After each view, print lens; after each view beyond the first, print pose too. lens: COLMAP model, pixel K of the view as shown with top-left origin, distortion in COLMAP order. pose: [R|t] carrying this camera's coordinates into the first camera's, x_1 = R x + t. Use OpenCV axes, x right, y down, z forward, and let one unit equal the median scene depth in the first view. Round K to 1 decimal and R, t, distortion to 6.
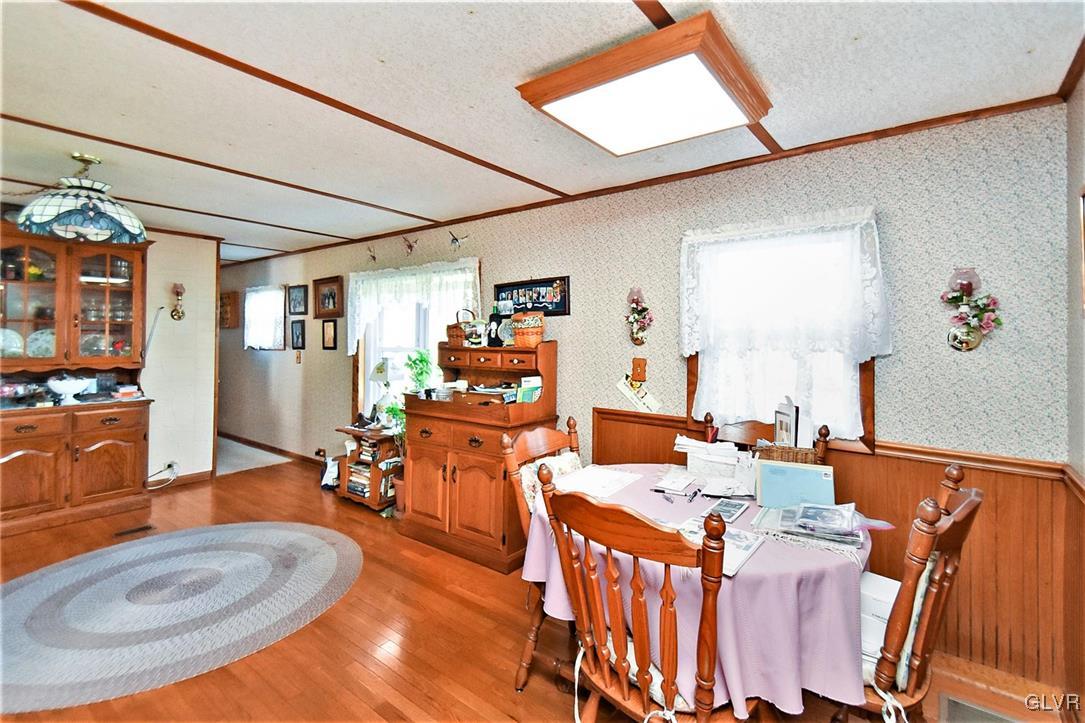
lens RADIAL K [[493.1, 0, 537.6], [0, 493.1, 331.0], [0, 0, 1]] dist [0.026104, -0.016022]
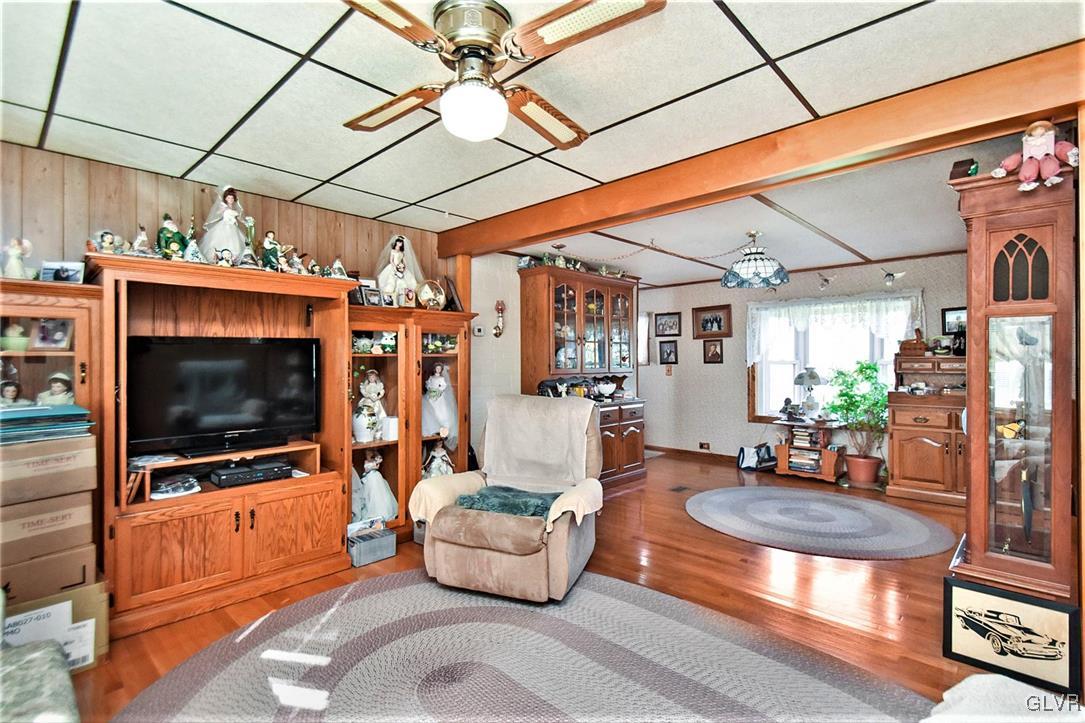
lens RADIAL K [[511.0, 0, 542.5], [0, 511.0, 361.5], [0, 0, 1]] dist [0.029803, -0.000240]
pose [[0.994452, -0.011746, -0.104535, -0.960857], [0.013276, 0.999814, 0.013961, 0.011441], [0.104352, -0.015271, 0.994423, -0.451617]]
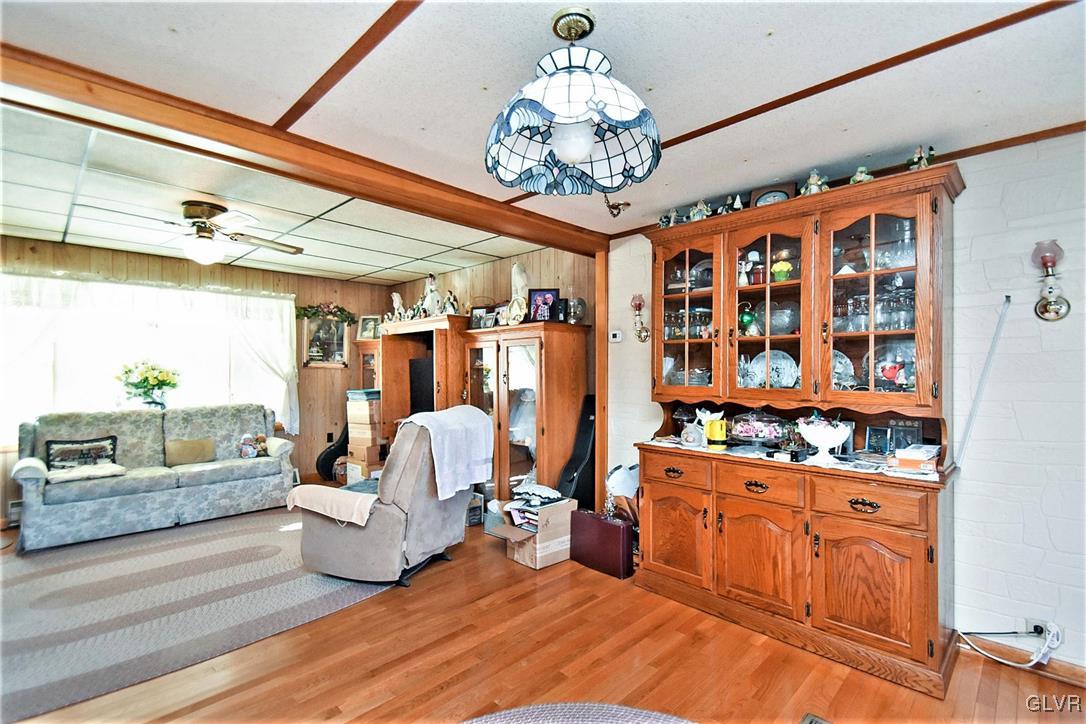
lens RADIAL K [[490.7, 0, 540.8], [0, 490.7, 368.4], [0, 0, 1]] dist [0.025786, -0.015440]
pose [[-0.121622, -0.009756, -0.992529, -0.253040], [0.012272, 0.999860, -0.011331, 0.026546], [0.992501, -0.013558, -0.121485, 0.705912]]
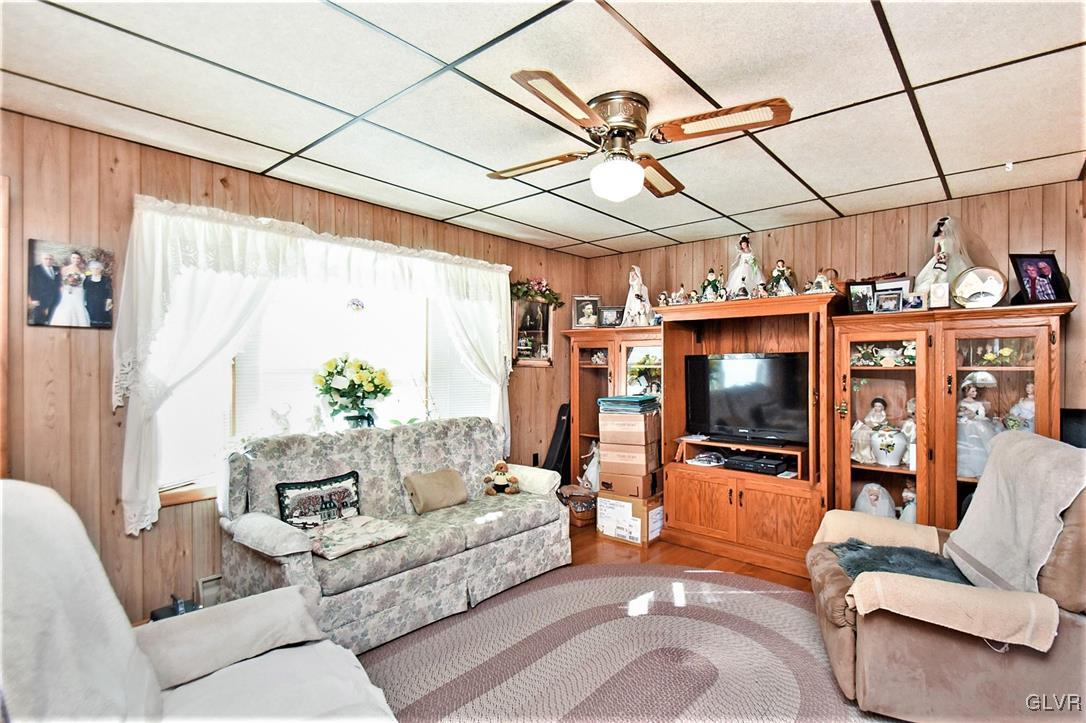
lens RADIAL K [[523.6, 0, 545.7], [0, 523.6, 371.8], [0, 0, 1]] dist [0.023267, -0.014925]
pose [[-0.055100, 0.008323, -0.998446, -0.484008], [0.009053, 0.999928, 0.007835, 0.002975], [0.998440, -0.008607, -0.055172, -0.050042]]
